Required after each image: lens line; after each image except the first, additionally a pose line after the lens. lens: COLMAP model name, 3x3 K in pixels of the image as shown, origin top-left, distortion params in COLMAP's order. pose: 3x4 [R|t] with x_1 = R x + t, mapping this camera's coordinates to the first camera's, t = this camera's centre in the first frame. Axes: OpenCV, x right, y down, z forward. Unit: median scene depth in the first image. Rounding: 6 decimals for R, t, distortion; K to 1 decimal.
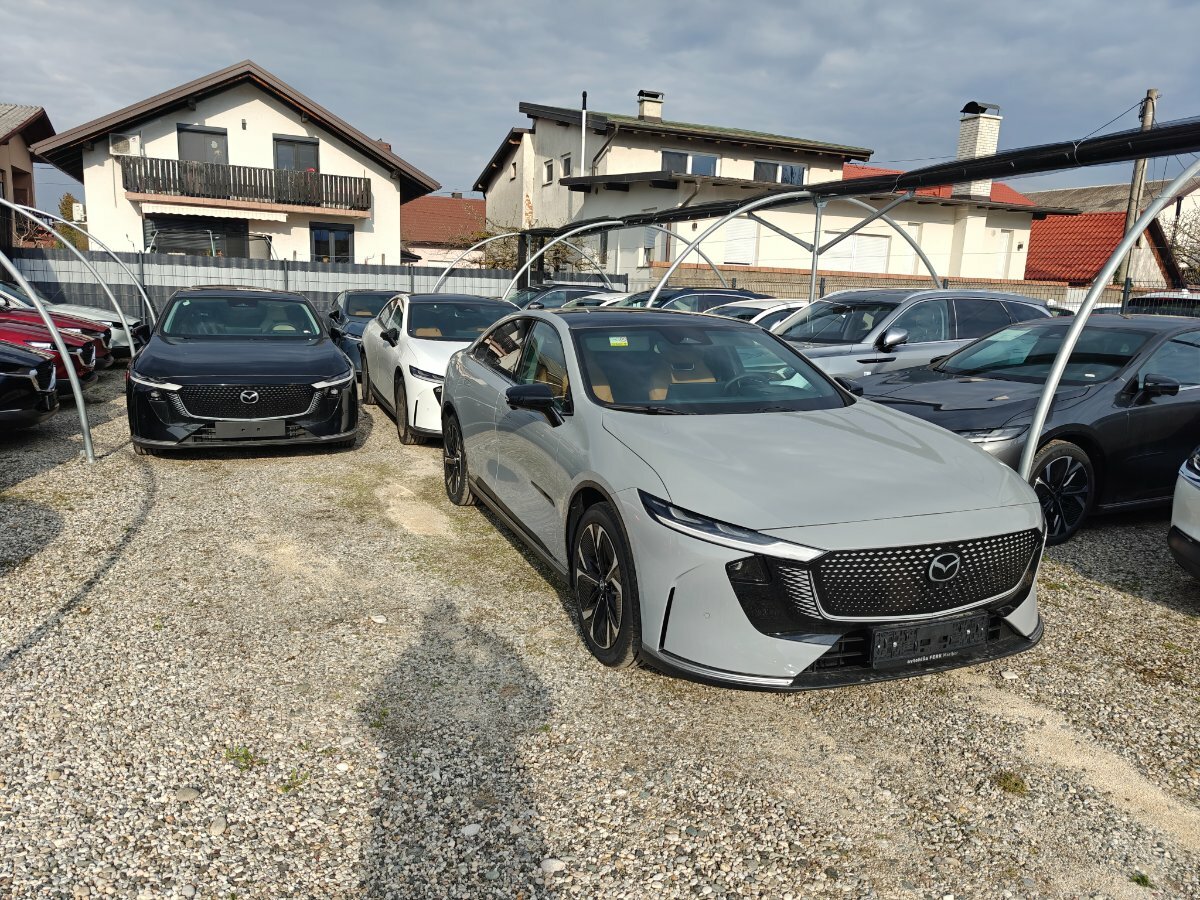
lens RADIAL K [[820.1, 0, 600.0], [0, 820.1, 450.0], [0, 0, 1]] dist [0.062852, -0.072968]
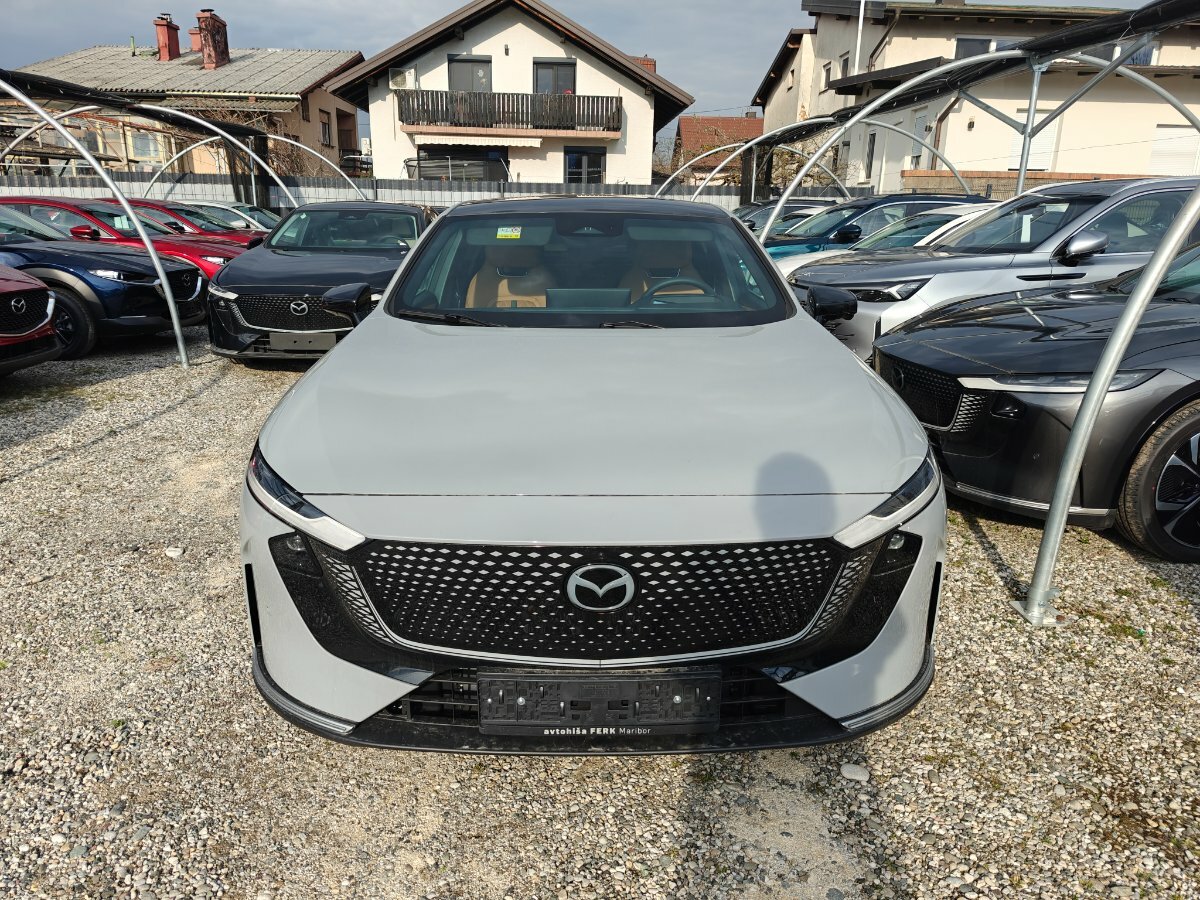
lens RADIAL K [[823.9, 0, 597.4], [0, 823.9, 458.2], [0, 0, 1]] dist [0.044051, -0.048287]
pose [[0.934696, 0.083408, -0.345524, 0.073050], [-0.052326, 0.993776, 0.098343, -0.000701], [0.351576, -0.073841, 0.933243, 0.055959]]
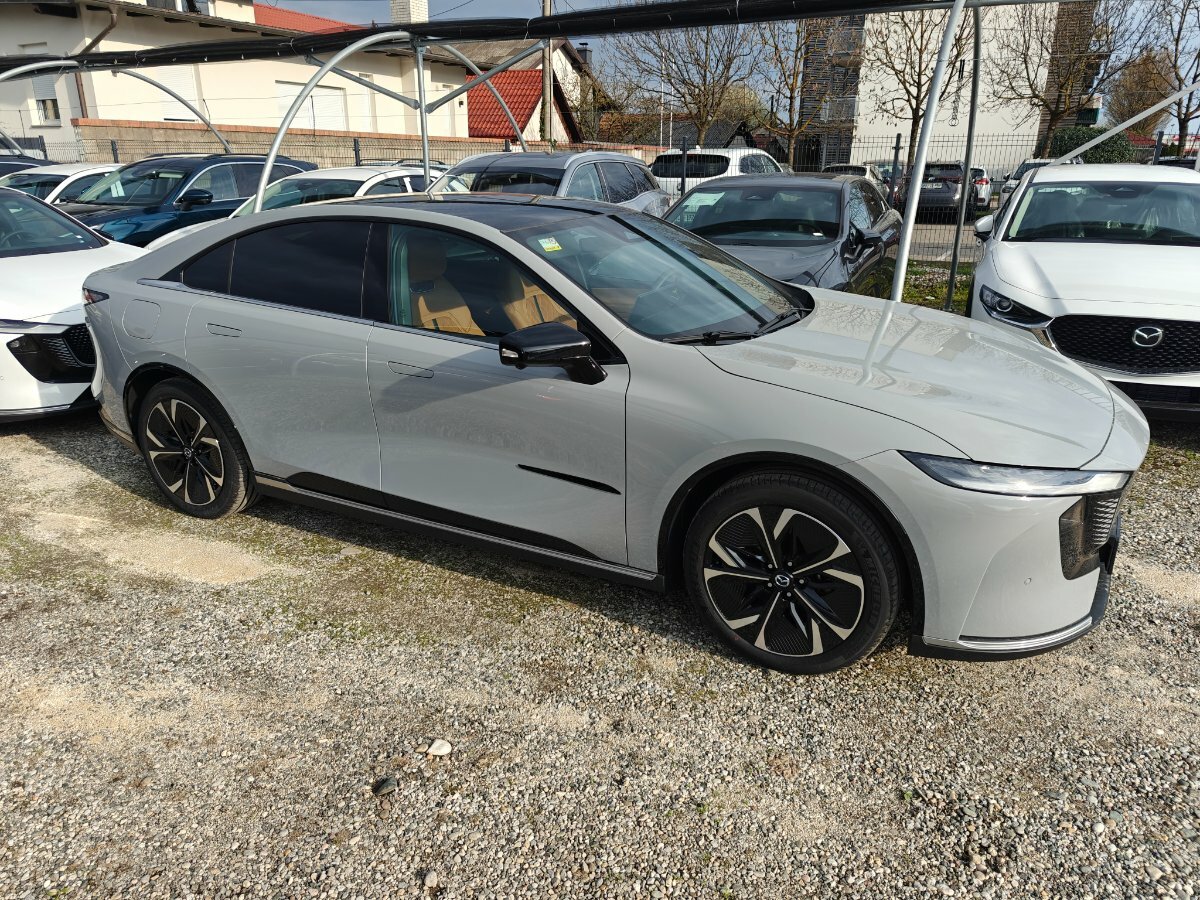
lens RADIAL K [[823.9, 0, 597.4], [0, 823.9, 458.2], [0, 0, 1]] dist [0.044051, -0.048287]
pose [[0.768181, -0.247189, 0.590589, -0.079654], [0.146082, 0.965800, 0.214222, -0.019246], [-0.623344, -0.078287, 0.778019, 0.075774]]
